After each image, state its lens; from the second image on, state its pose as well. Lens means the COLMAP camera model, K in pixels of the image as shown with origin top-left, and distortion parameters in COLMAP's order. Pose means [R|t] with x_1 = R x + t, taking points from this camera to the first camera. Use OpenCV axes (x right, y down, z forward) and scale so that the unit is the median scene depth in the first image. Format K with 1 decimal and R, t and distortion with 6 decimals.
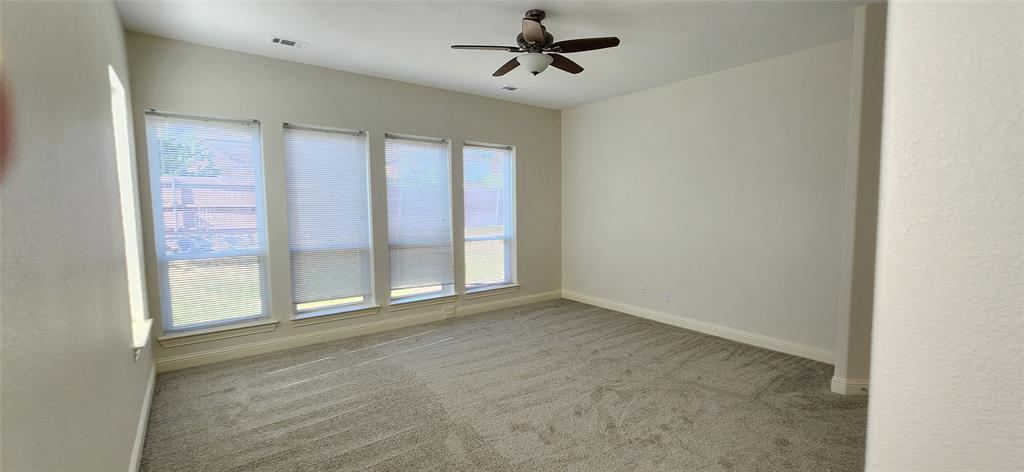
lens RADIAL K [[414.3, 0, 520.7], [0, 414.3, 236.1], [0, 0, 1]] dist [0.002070, 0.000184]
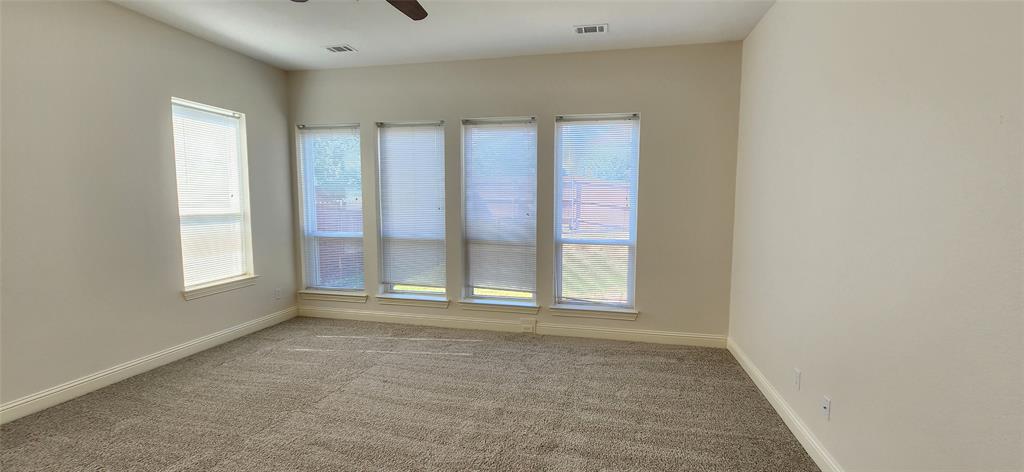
lens RADIAL K [[414.3, 0, 520.7], [0, 414.3, 236.1], [0, 0, 1]] dist [0.002070, 0.000184]
pose [[0.647182, 0.074449, -0.758691, 0.475590], [-0.066451, 0.996941, 0.041144, -0.031545], [0.759433, 0.023788, 0.650150, 0.481944]]
